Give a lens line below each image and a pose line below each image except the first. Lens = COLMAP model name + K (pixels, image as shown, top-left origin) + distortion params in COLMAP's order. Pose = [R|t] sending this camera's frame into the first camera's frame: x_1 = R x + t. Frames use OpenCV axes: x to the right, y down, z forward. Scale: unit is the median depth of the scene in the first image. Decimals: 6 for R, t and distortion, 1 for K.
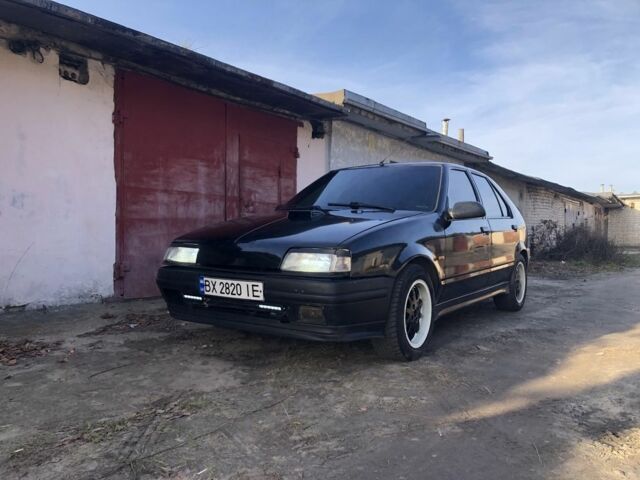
lens RADIAL K [[522.6, 0, 314.8], [0, 522.6, 242.6], [0, 0, 1]] dist [0.024483, -0.021526]
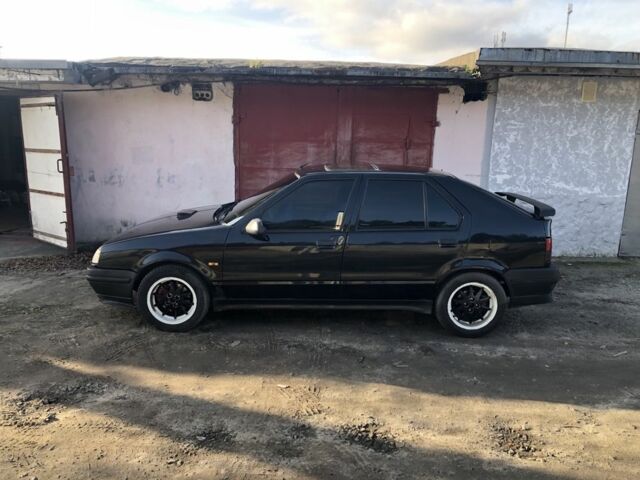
lens RADIAL K [[522.6, 0, 313.8], [0, 522.6, 239.9], [0, 0, 1]] dist [0.024483, -0.021526]
pose [[0.560325, 0.168834, -0.810883, 1.059952], [-0.029808, 0.982481, 0.183965, -0.202641], [0.827736, -0.078909, 0.555541, 0.392623]]
